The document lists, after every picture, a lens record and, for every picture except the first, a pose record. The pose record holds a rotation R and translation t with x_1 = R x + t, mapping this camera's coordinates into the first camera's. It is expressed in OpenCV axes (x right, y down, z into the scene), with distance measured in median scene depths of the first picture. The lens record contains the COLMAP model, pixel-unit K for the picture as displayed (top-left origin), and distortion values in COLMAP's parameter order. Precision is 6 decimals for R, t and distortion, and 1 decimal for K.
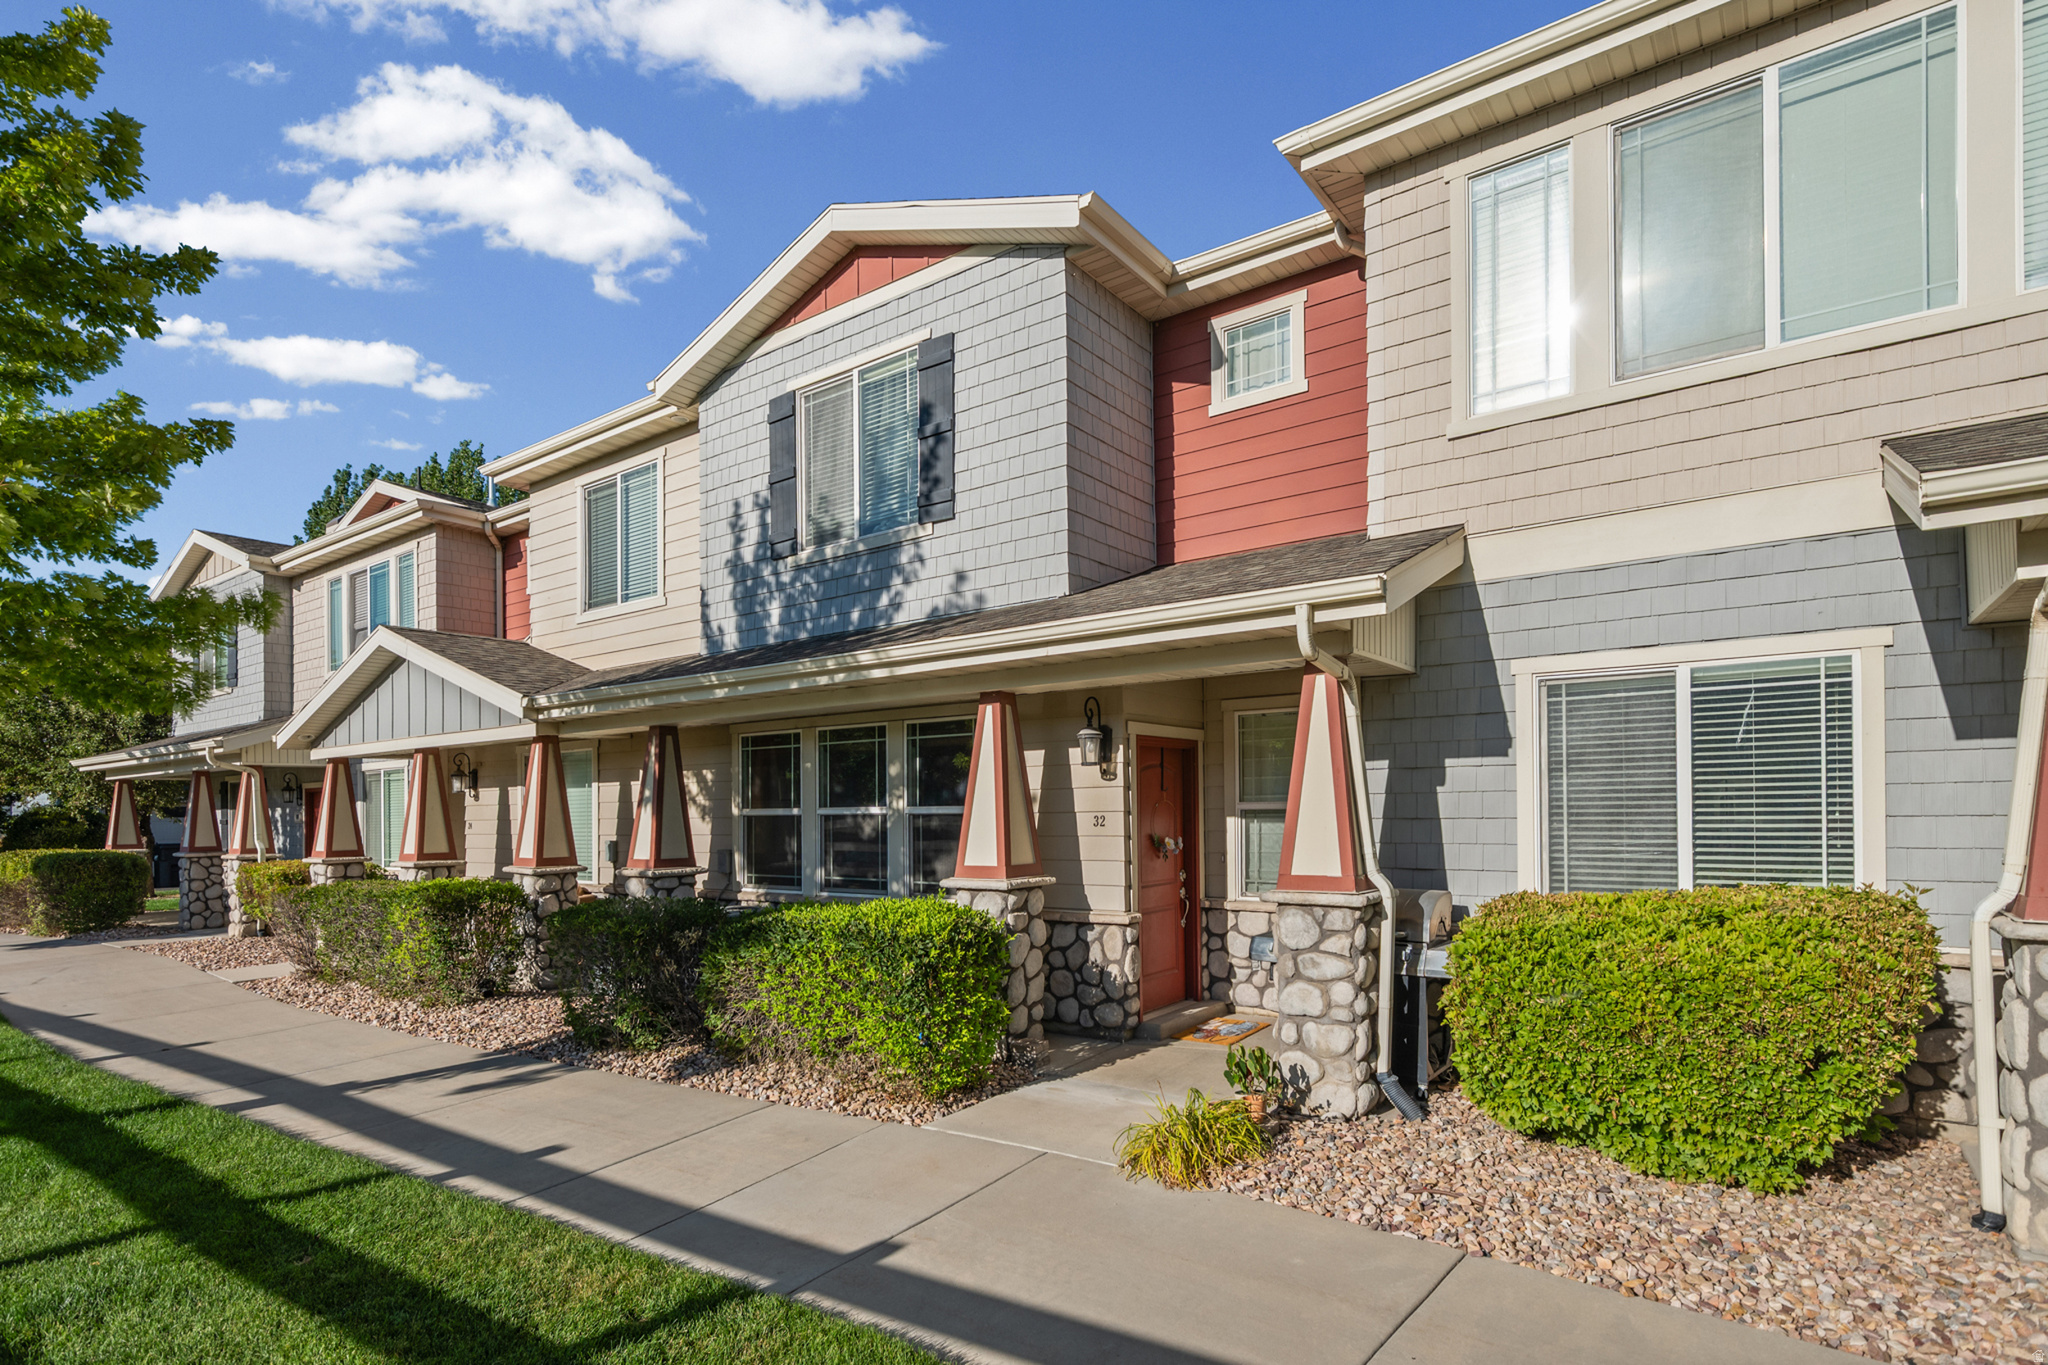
lens RADIAL K [[970.5, 0, 1028.5], [0, 970.5, 632.1], [0, 0, 1]] dist [0.002280, 0.000151]
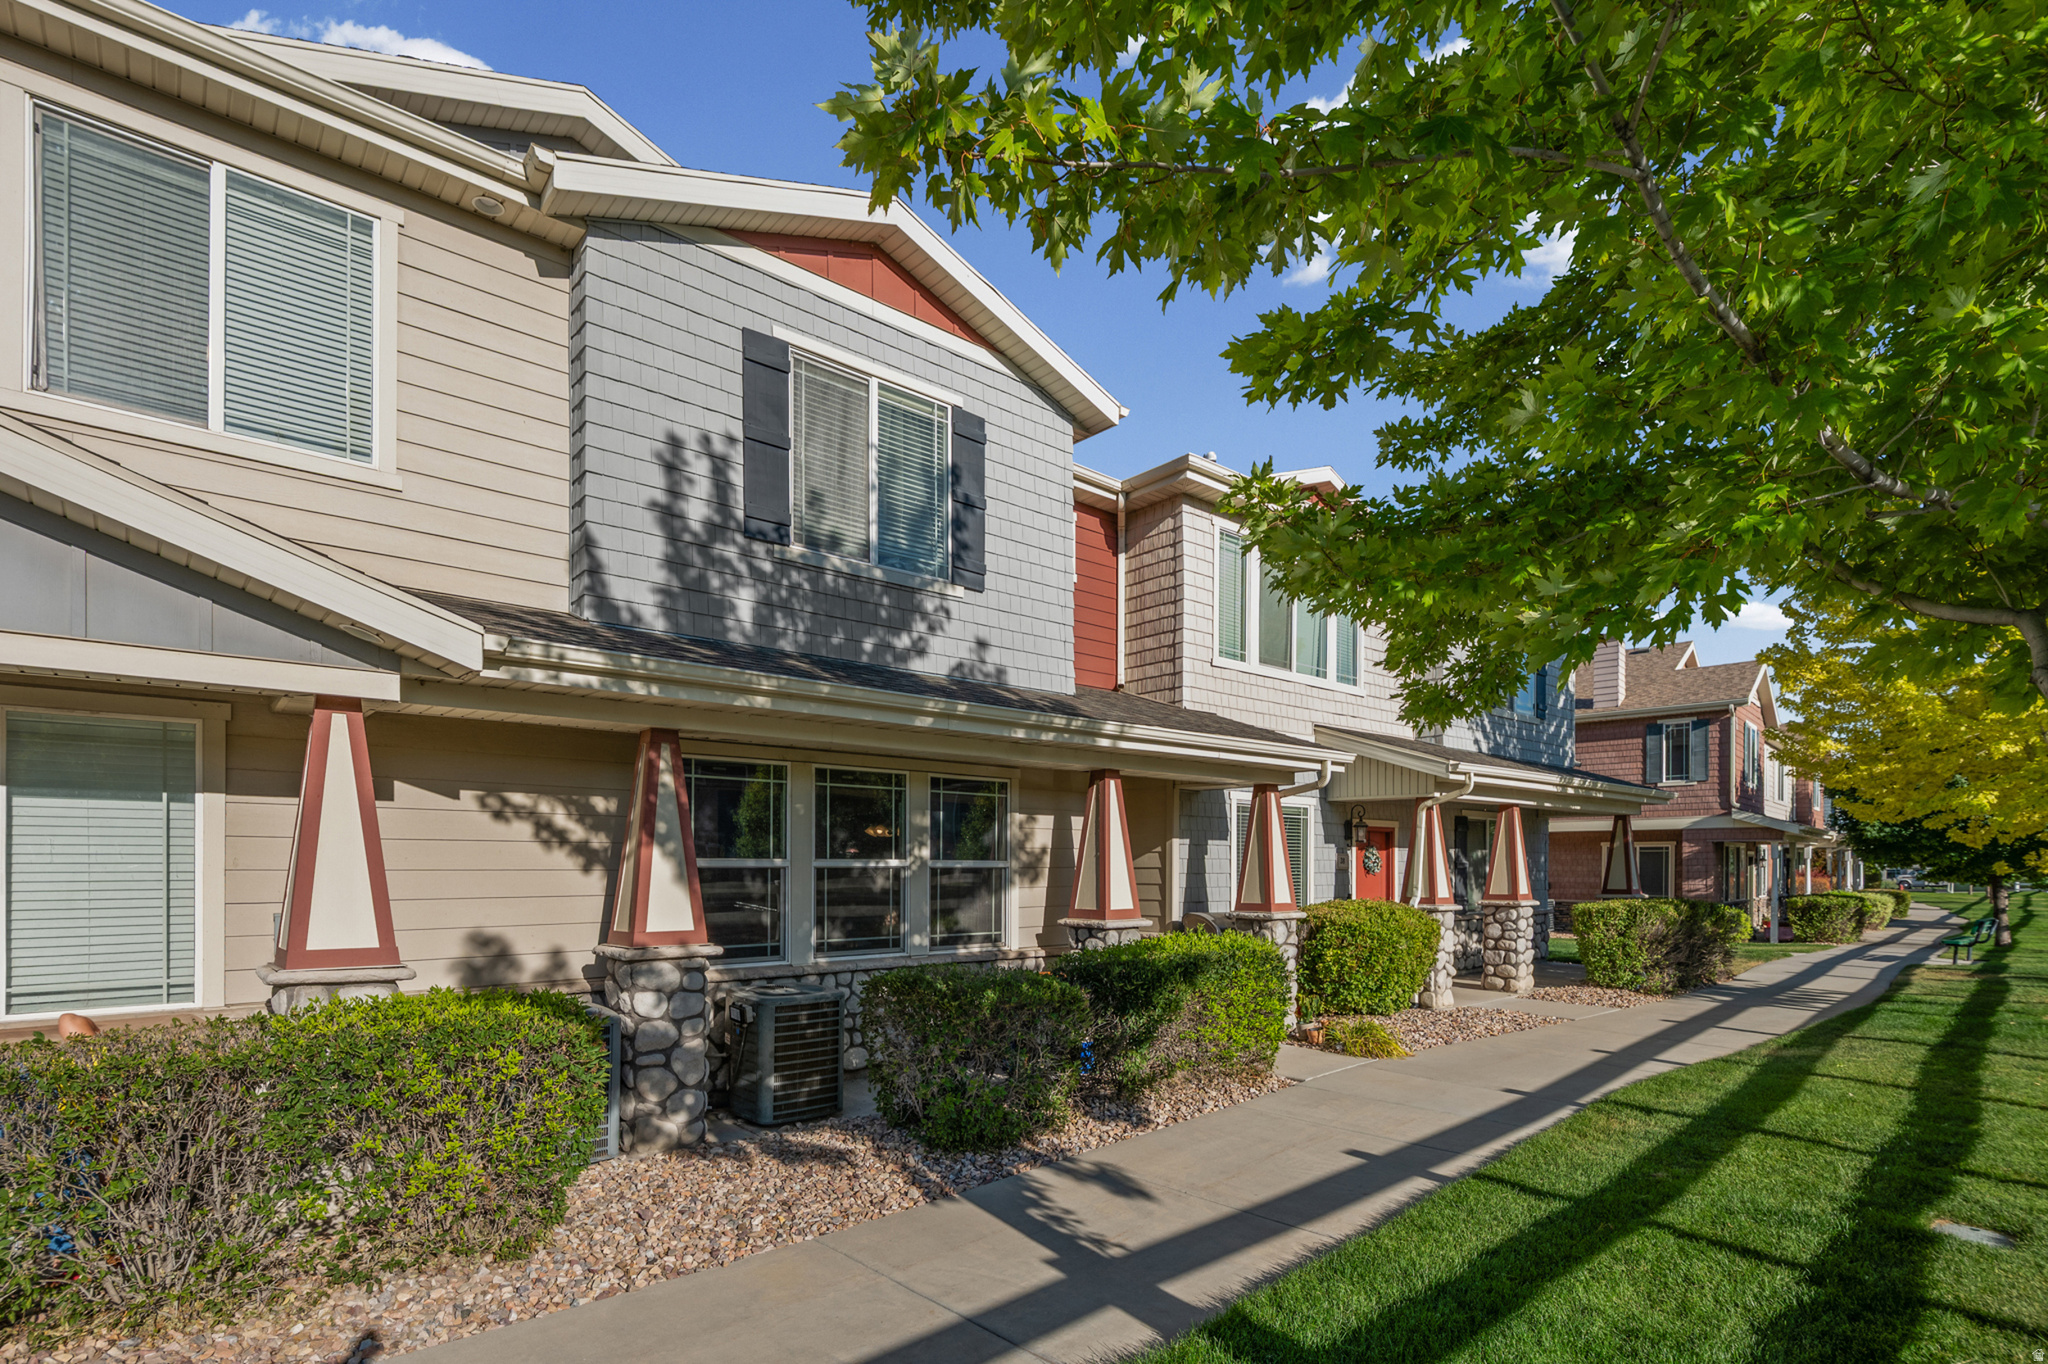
lens RADIAL K [[948.0, 0, 983.8], [0, 948.0, 675.3], [0, 0, 1]] dist [0.007389, -0.006020]
pose [[0.268180, 0.202304, 0.941888, -1.152540], [-0.175713, 0.971573, -0.158650, 0.153148], [-0.947209, -0.122955, 0.296104, 0.745141]]
